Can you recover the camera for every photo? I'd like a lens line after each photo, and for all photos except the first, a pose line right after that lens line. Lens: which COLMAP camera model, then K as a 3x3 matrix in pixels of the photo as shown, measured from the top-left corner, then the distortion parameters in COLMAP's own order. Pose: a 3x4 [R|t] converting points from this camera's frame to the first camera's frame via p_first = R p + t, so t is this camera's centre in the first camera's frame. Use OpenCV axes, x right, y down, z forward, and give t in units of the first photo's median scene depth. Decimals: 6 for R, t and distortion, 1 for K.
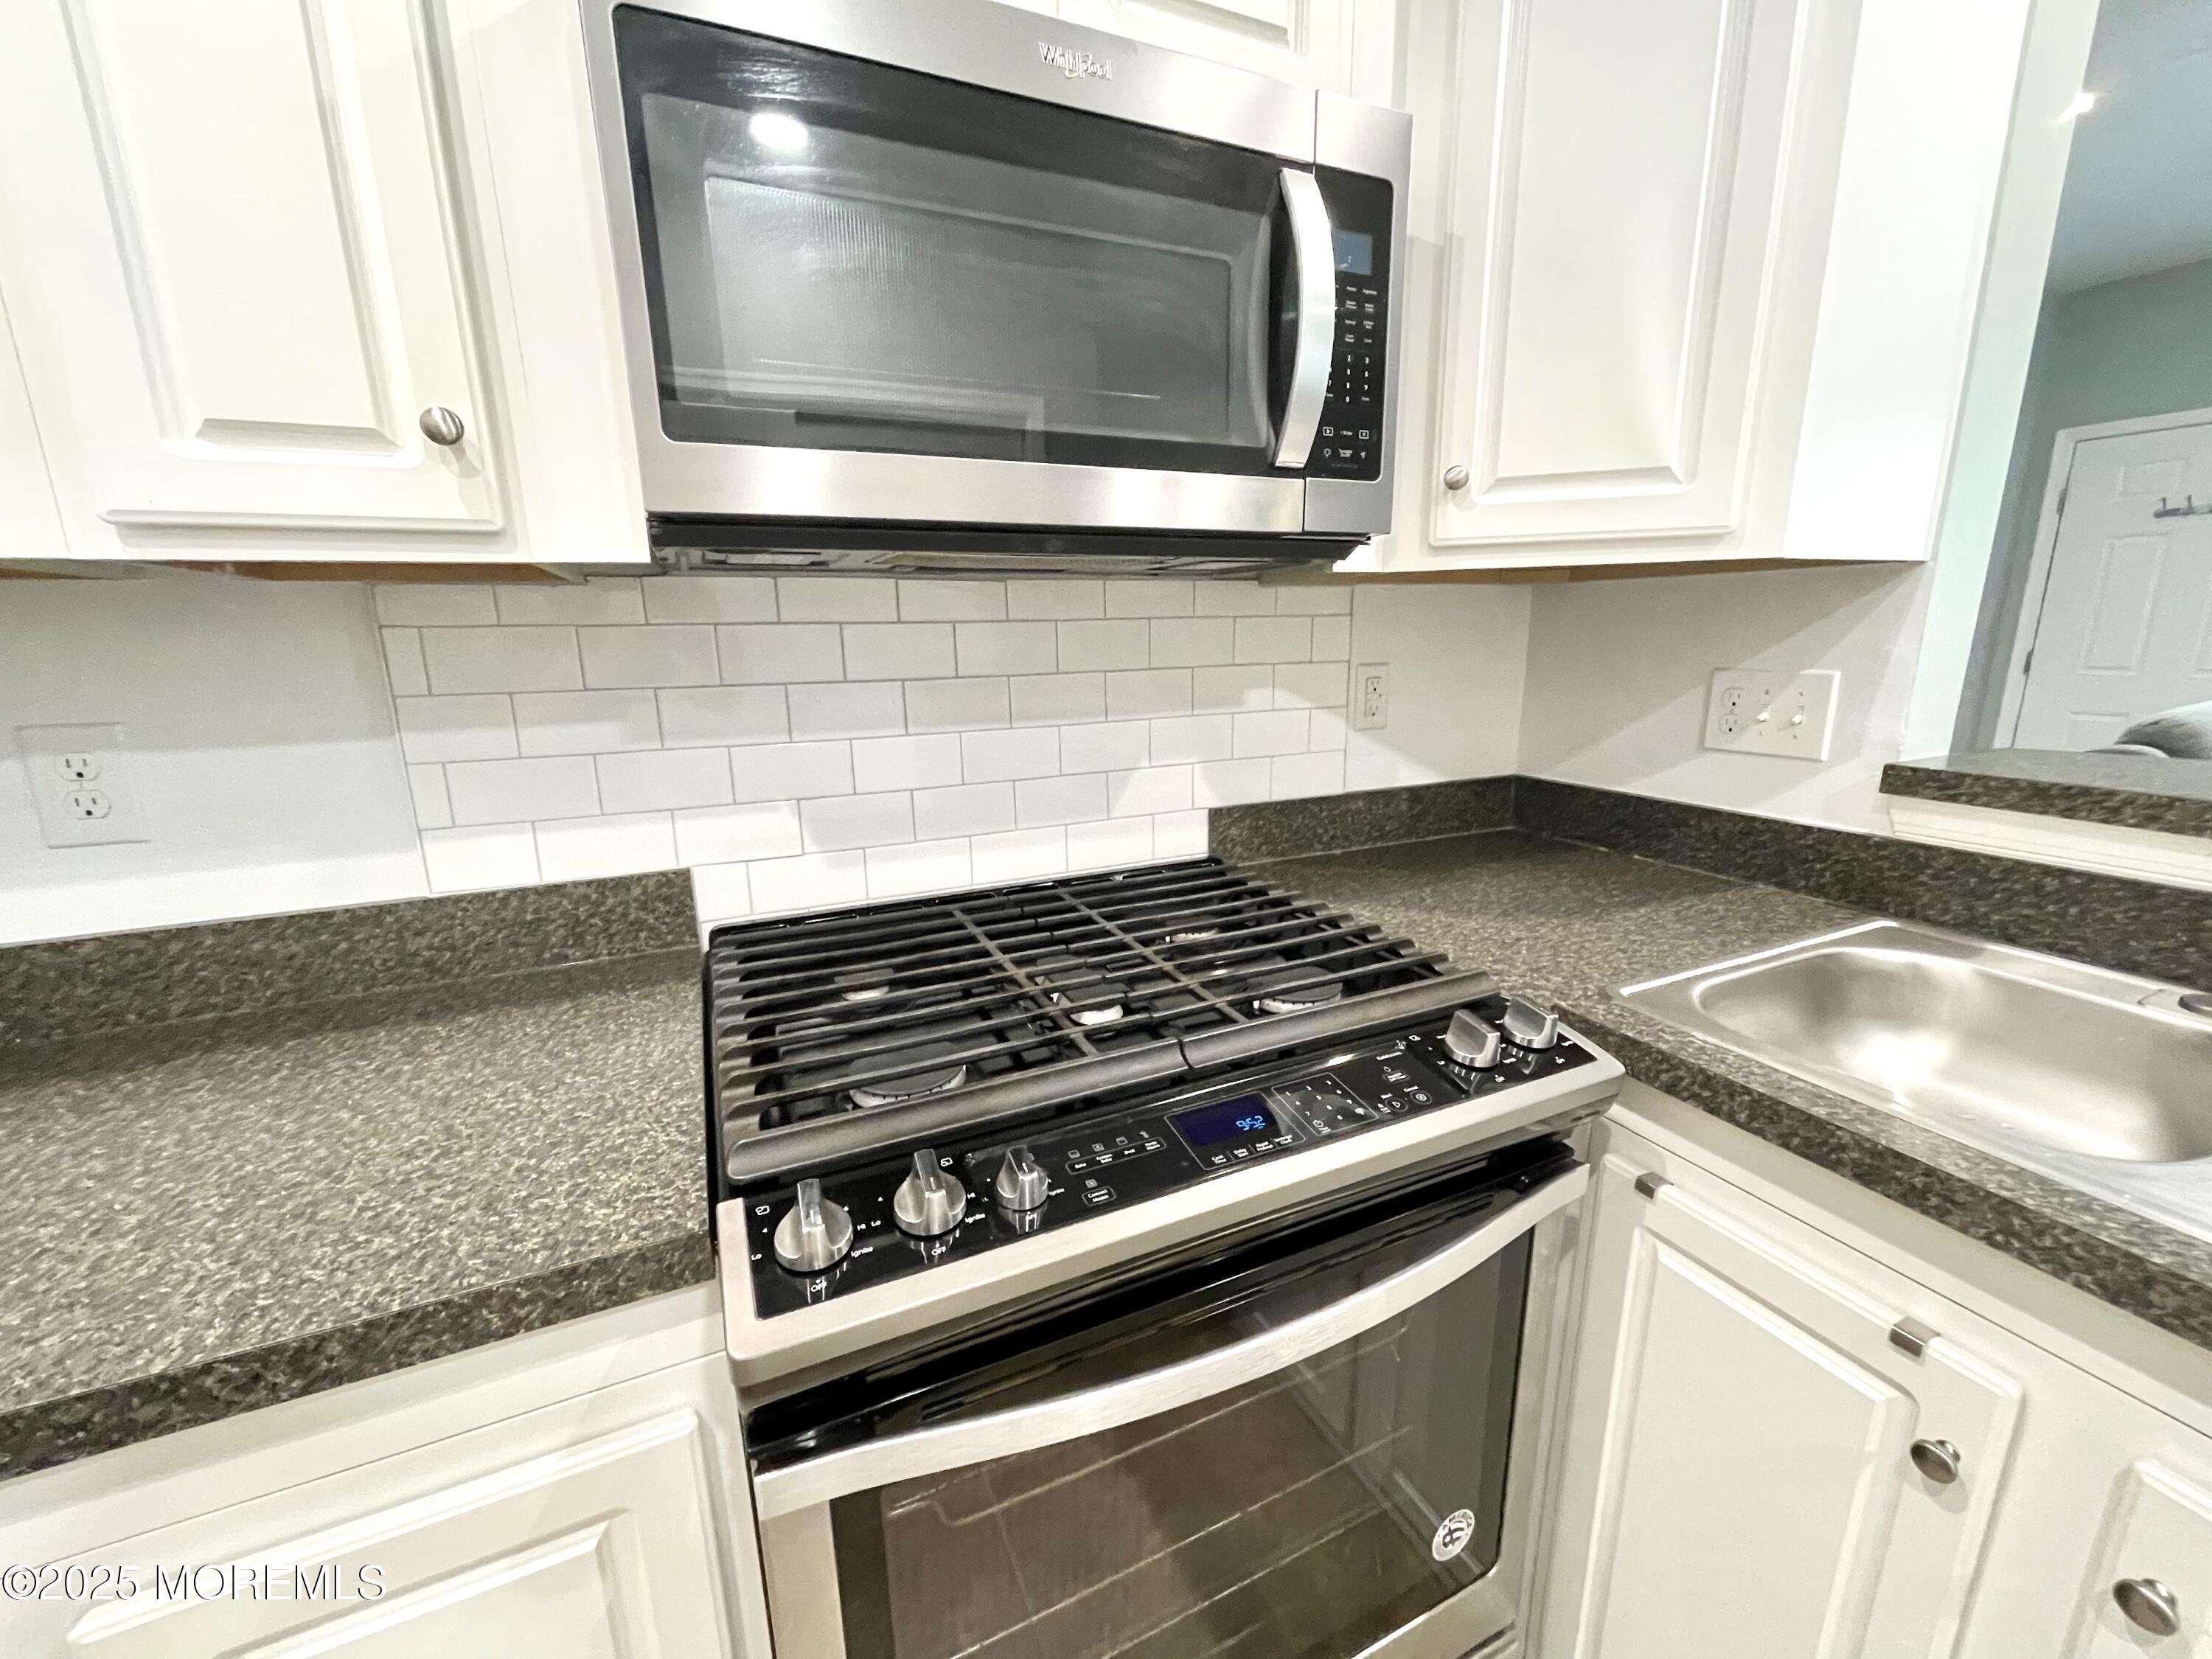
lens RADIAL K [[891.0, 0, 1106.0], [0, 891.0, 829.5], [0, 0, 1]] dist [-0.002540, -0.000234]
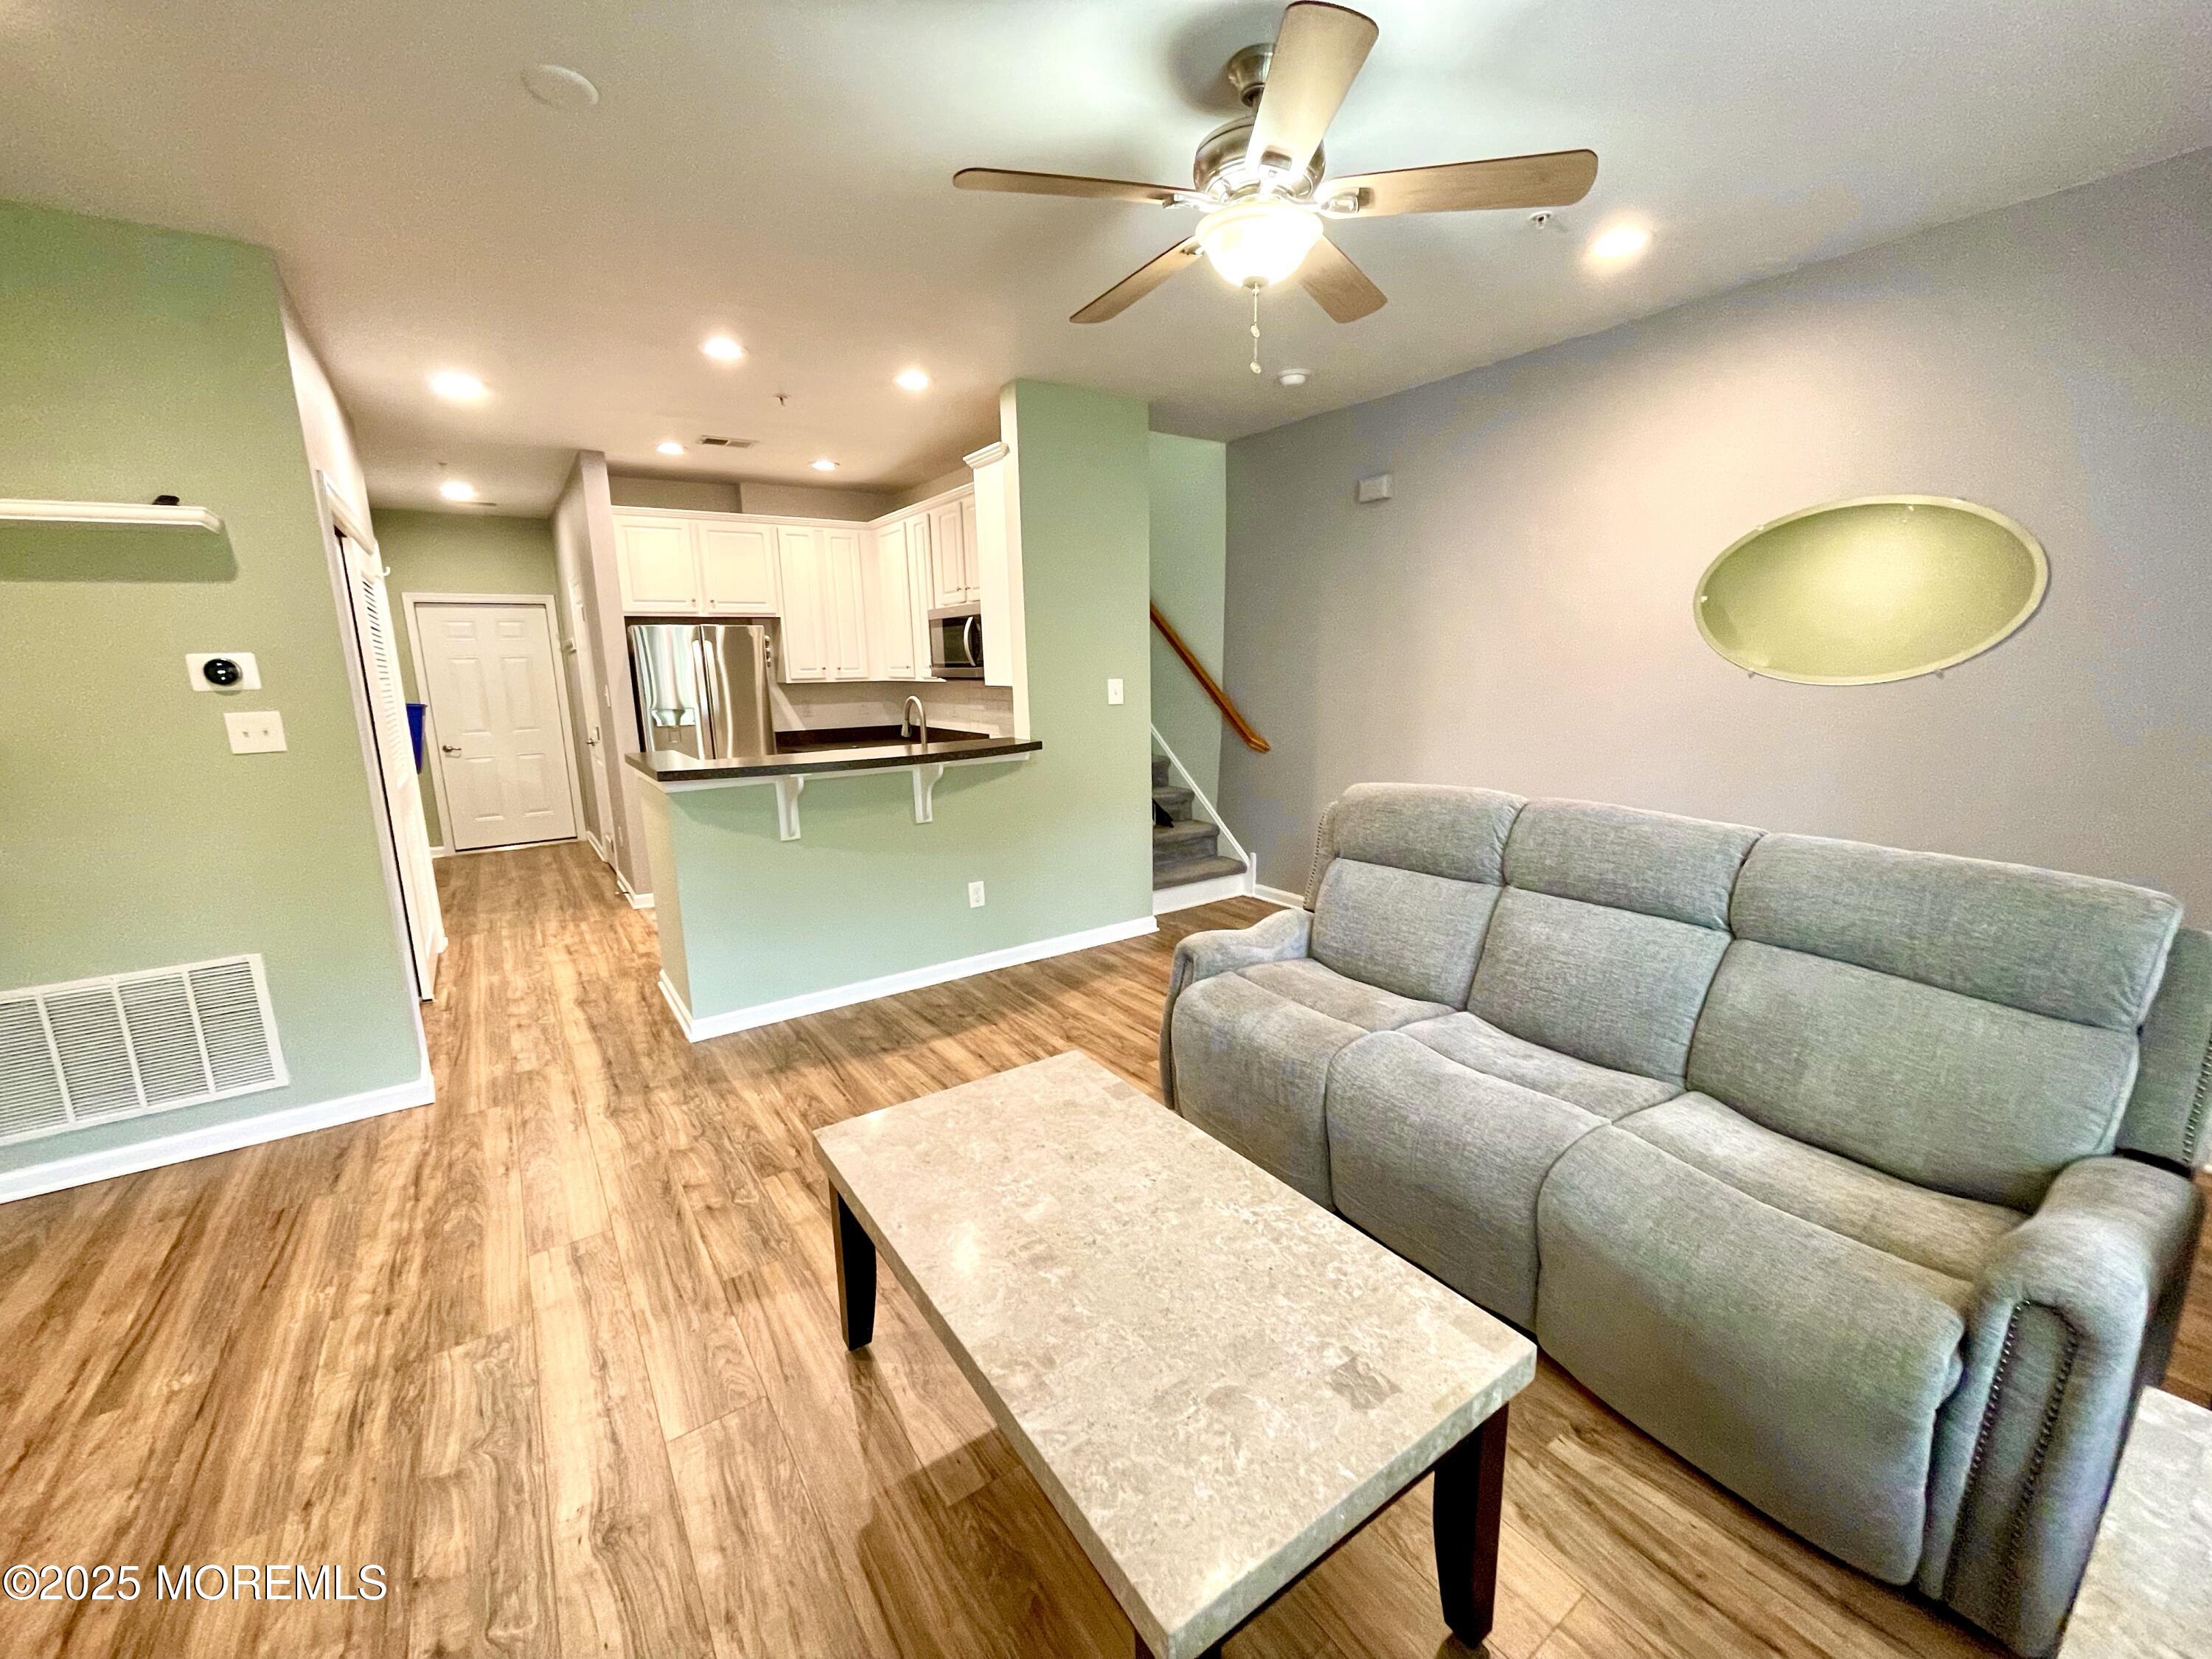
lens RADIAL K [[891.0, 0, 1106.0], [0, 891.0, 829.5], [0, 0, 1]] dist [-0.002540, -0.000234]
pose [[0.180659, 0.192276, -0.964569, 5.214469], [-0.201861, 0.967077, 0.154968, -0.394854], [0.962608, 0.166712, 0.213524, 0.701331]]
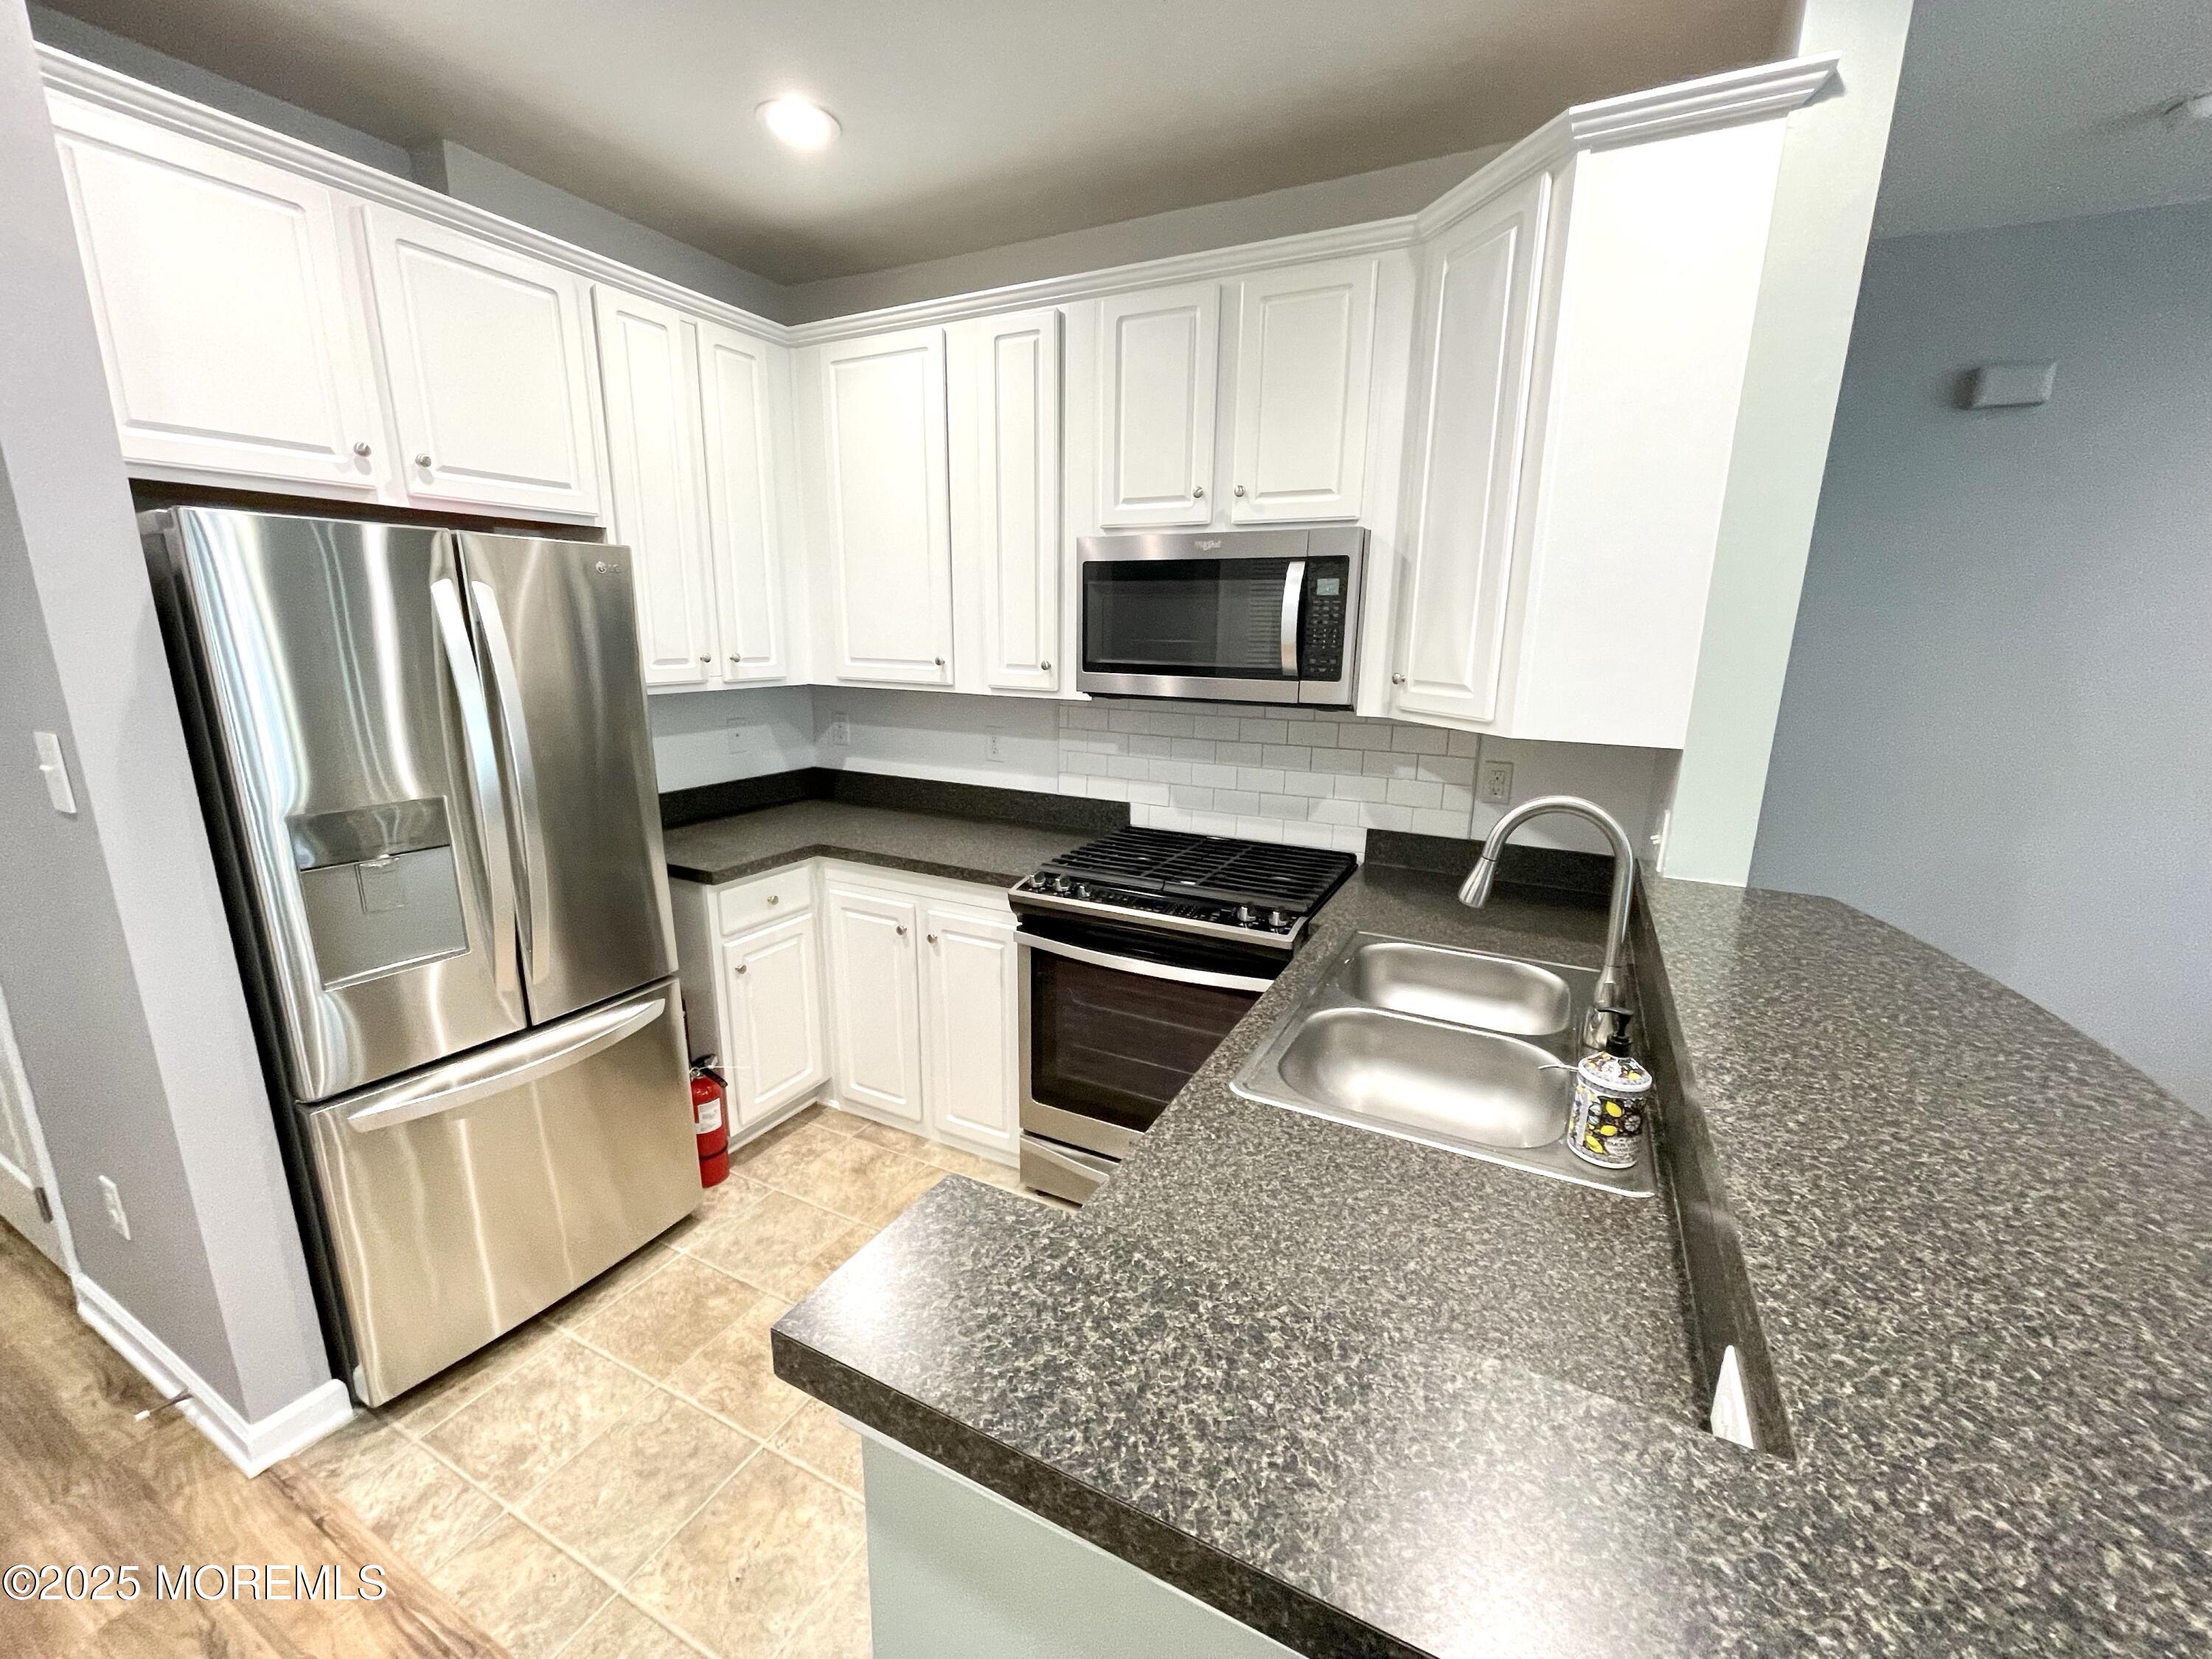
lens RADIAL K [[891.0, 0, 1106.0], [0, 891.0, 829.5], [0, 0, 1]] dist [-0.002540, -0.000234]
pose [[0.621688, 0.197831, -0.757870, 1.579470], [-0.197173, 0.975946, 0.093013, -0.115394], [0.758041, 0.091607, 0.645741, -0.772514]]
